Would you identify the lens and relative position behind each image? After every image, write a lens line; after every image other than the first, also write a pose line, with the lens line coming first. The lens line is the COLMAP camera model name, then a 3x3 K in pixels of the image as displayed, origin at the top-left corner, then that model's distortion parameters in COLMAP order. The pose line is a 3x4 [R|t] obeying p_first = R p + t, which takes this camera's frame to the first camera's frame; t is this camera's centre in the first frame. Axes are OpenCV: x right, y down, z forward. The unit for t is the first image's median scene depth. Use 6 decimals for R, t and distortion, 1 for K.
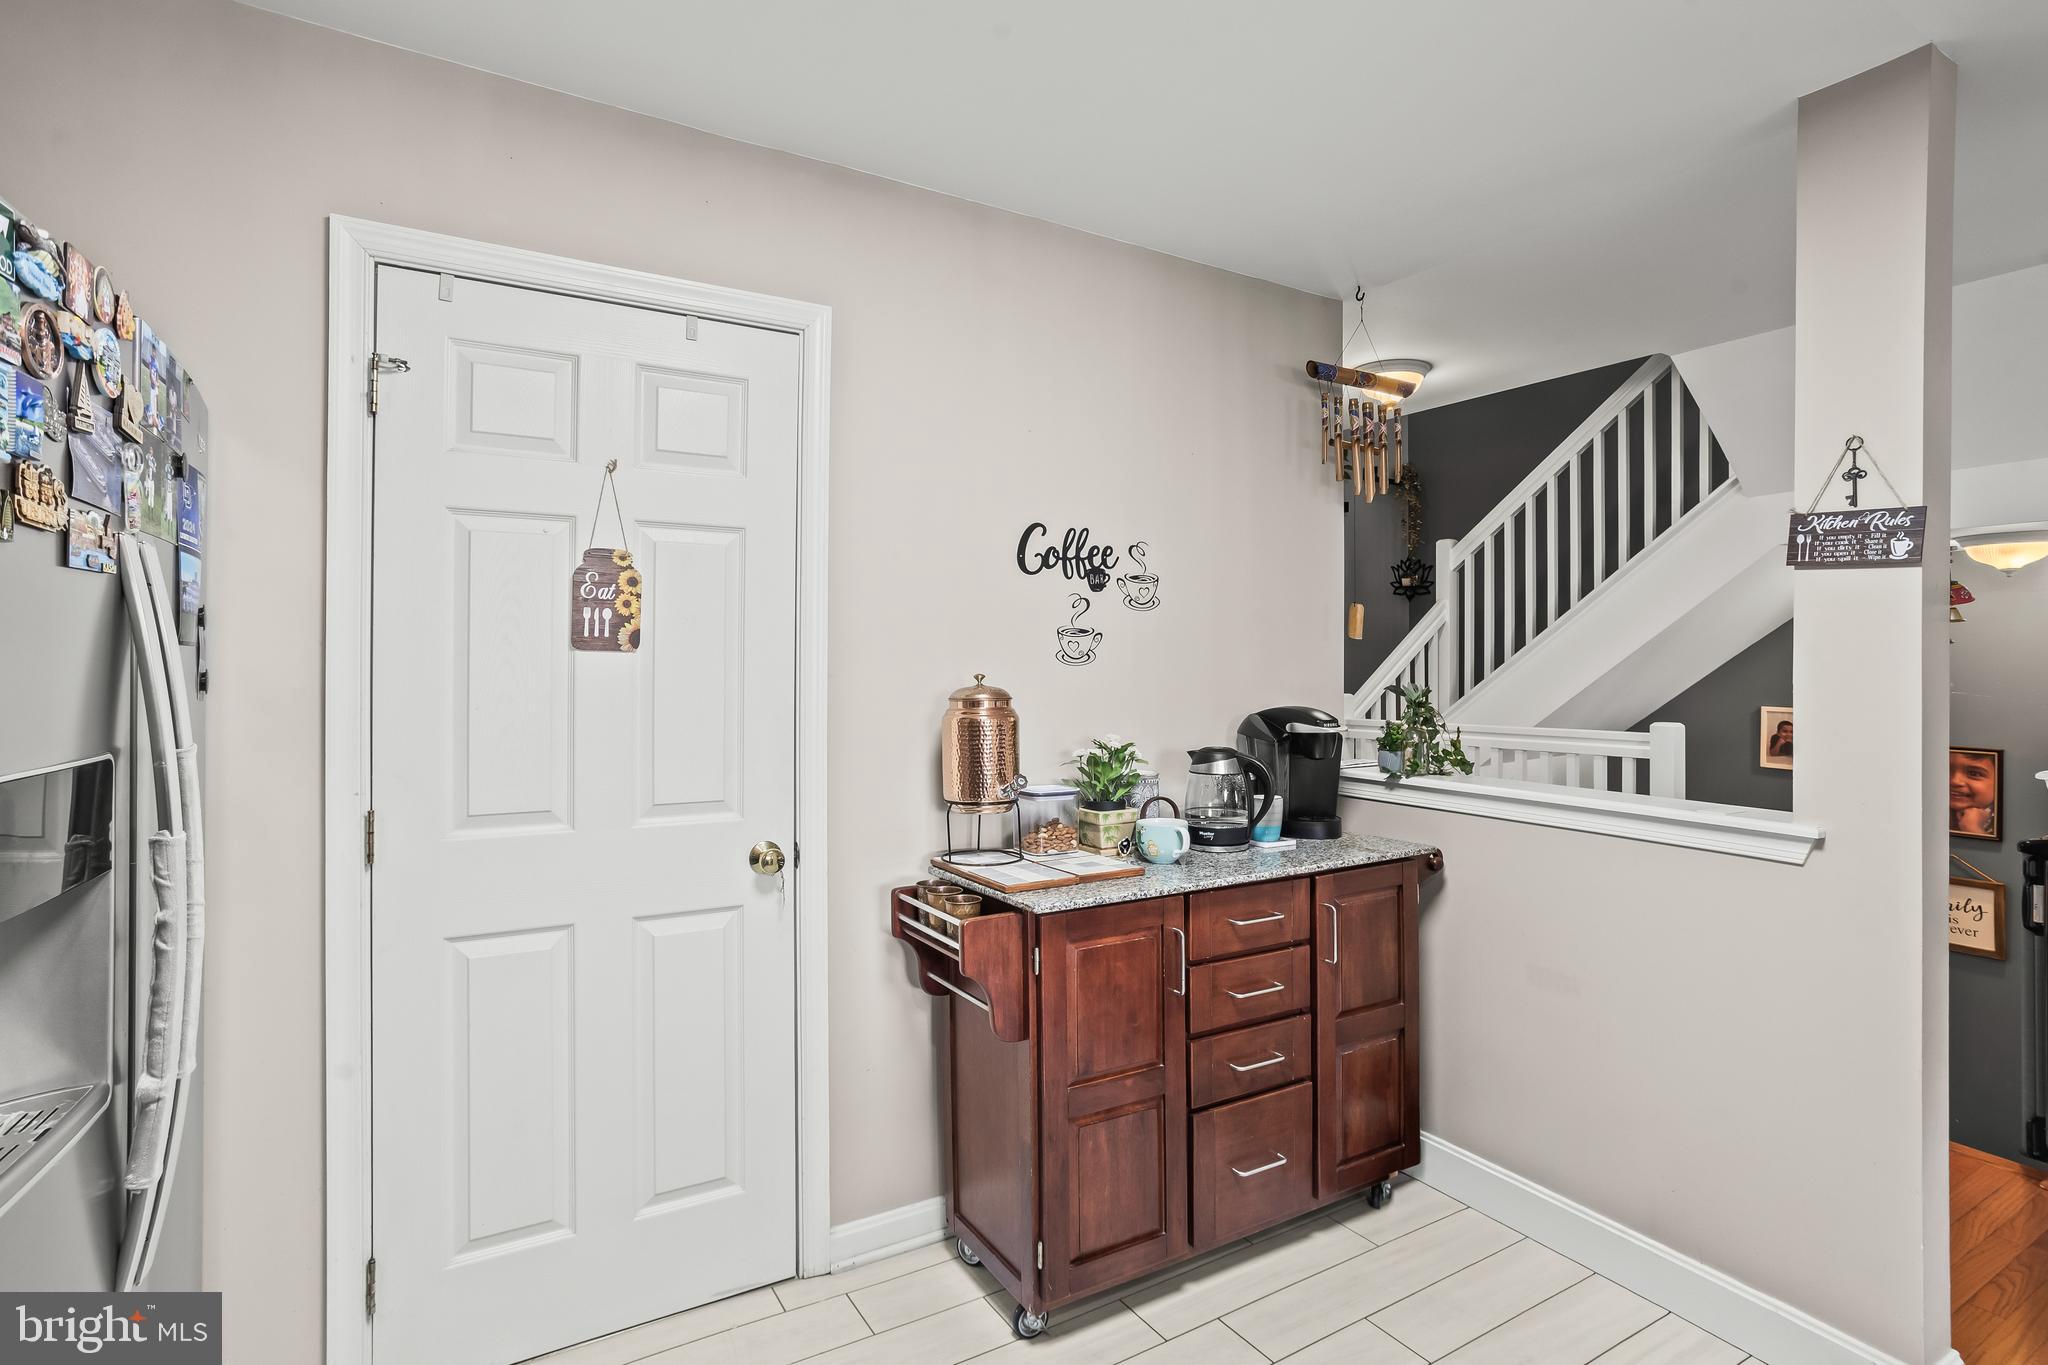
lens RADIAL K [[997.3, 0, 1036.0], [0, 997.3, 679.0], [0, 0, 1]] dist [-0.030740, 0.017967]
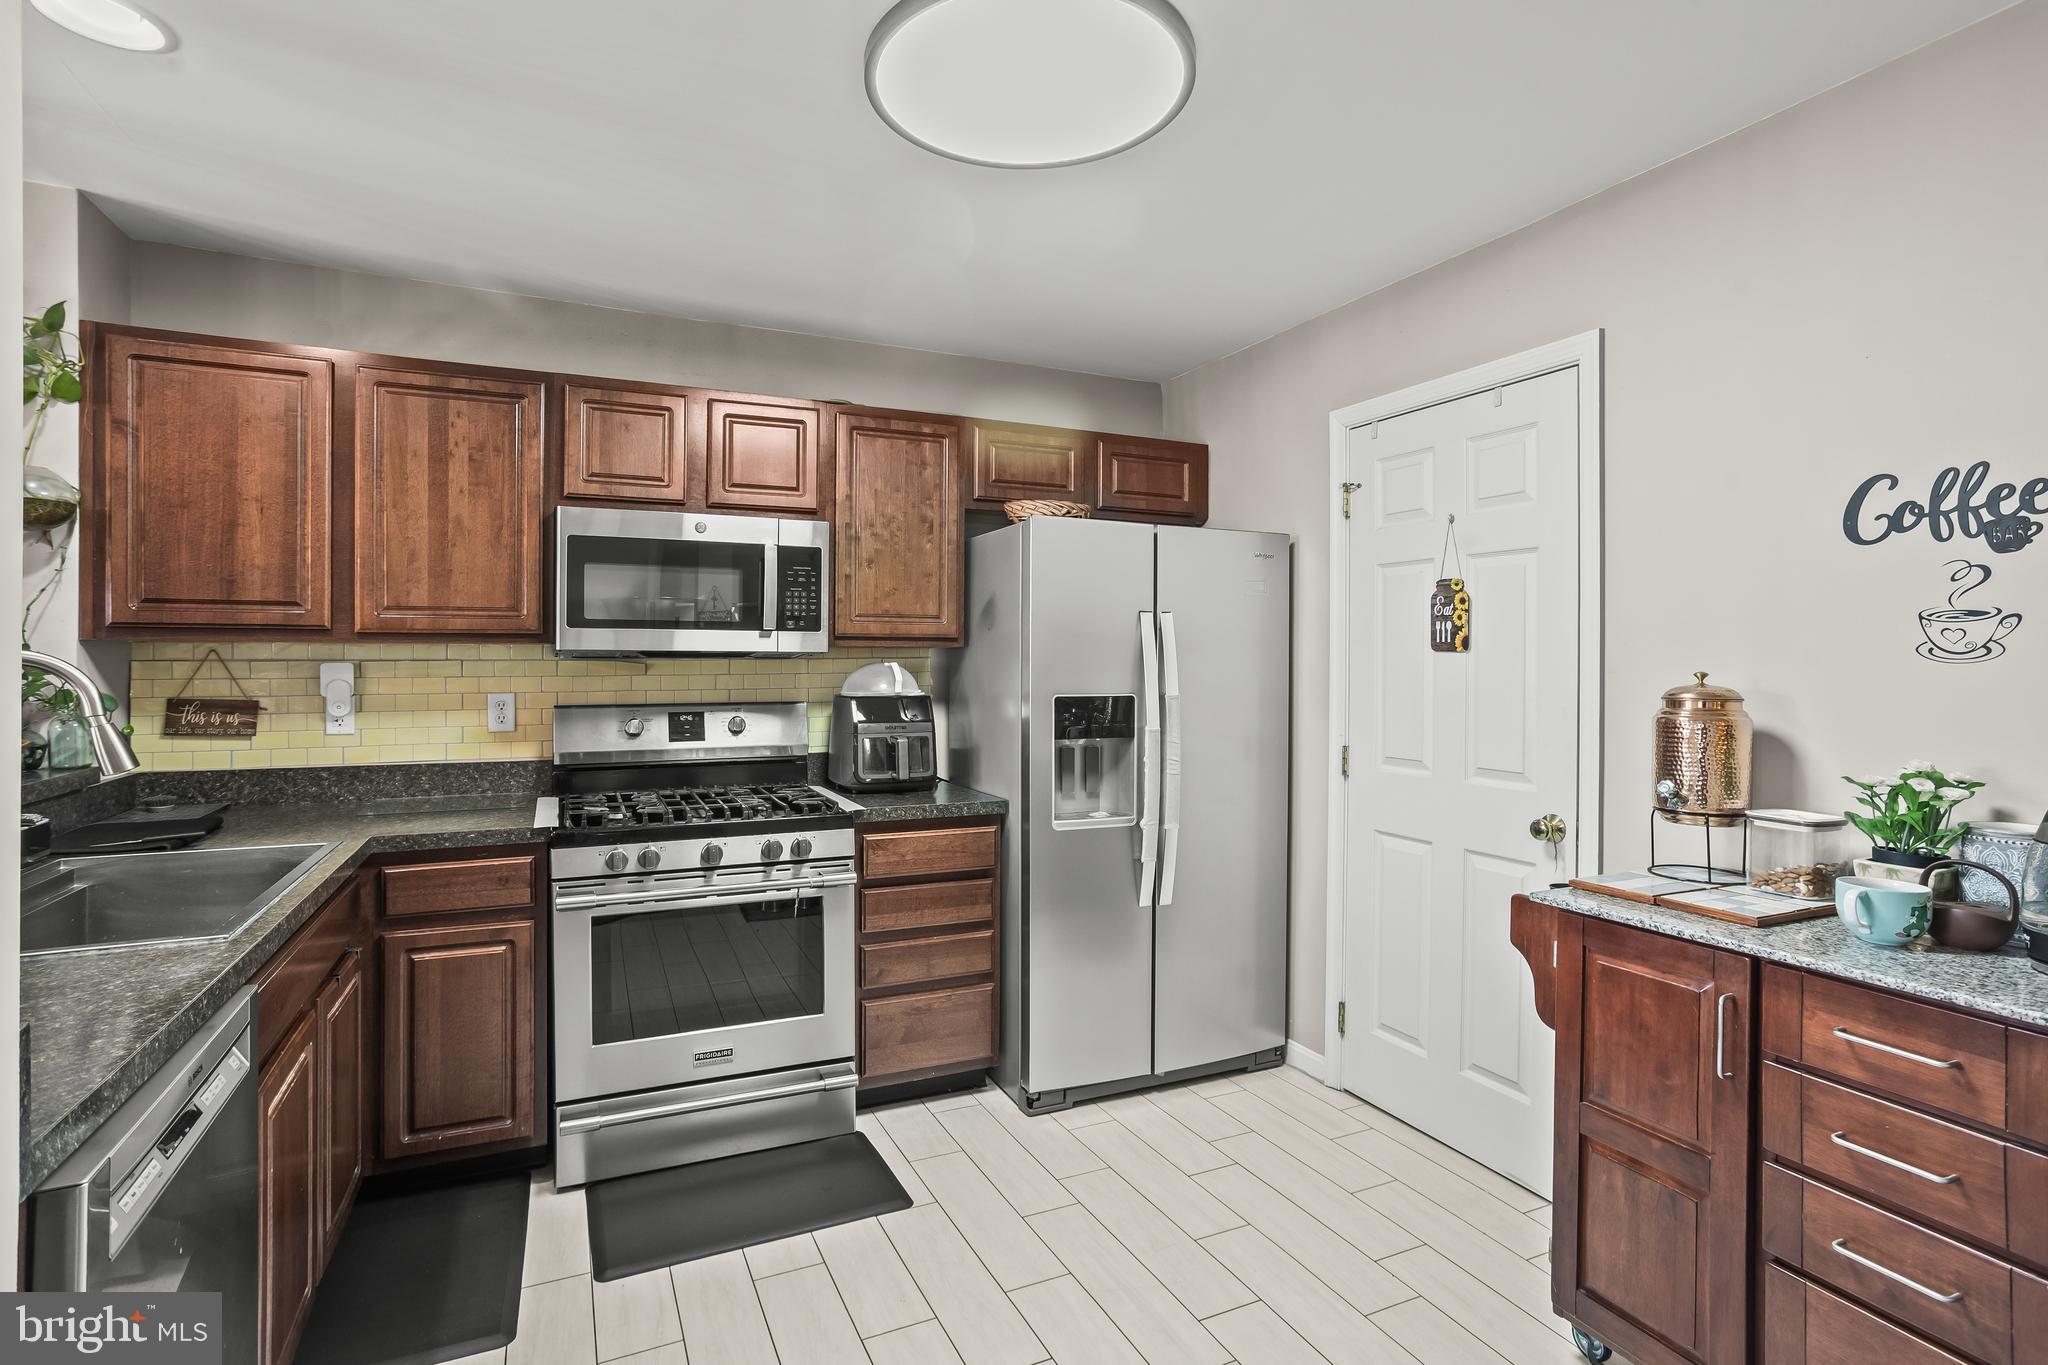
lens RADIAL K [[997.3, 0, 983.6], [0, 997.3, 662.6], [0, 0, 1]] dist [-0.030740, 0.017967]
pose [[-0.117561, -0.000008, -0.993066, 0.923040], [-0.016139, 0.999868, 0.001902, -0.005068], [0.992934, 0.016250, -0.117546, 0.465393]]
